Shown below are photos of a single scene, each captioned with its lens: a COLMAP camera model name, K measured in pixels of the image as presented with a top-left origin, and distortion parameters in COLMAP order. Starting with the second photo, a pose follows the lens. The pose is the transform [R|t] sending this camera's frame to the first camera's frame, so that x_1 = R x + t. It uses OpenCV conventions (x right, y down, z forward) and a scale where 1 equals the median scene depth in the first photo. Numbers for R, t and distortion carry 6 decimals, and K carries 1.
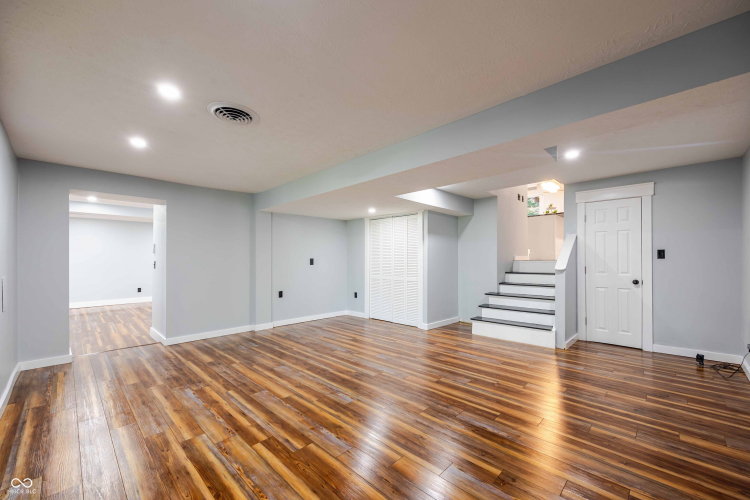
lens RADIAL K [[296.2, 0, 380.2], [0, 296.2, 255.5], [0, 0, 1]] dist [-0.001173, -0.000076]
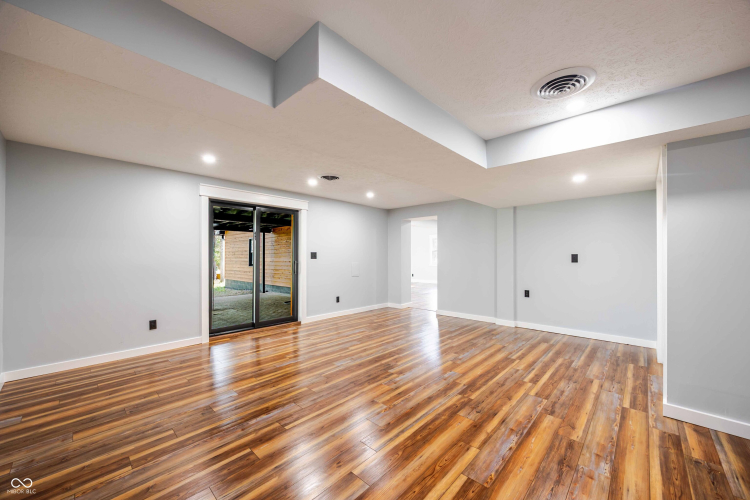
lens RADIAL K [[296.2, 0, 380.4], [0, 296.2, 252.2], [0, 0, 1]] dist [-0.001173, -0.000076]
pose [[0.020735, -0.003465, -0.999779, 0.791369], [0.014487, 0.999890, -0.003165, 0.004525], [0.999680, -0.014418, 0.020783, 0.770274]]
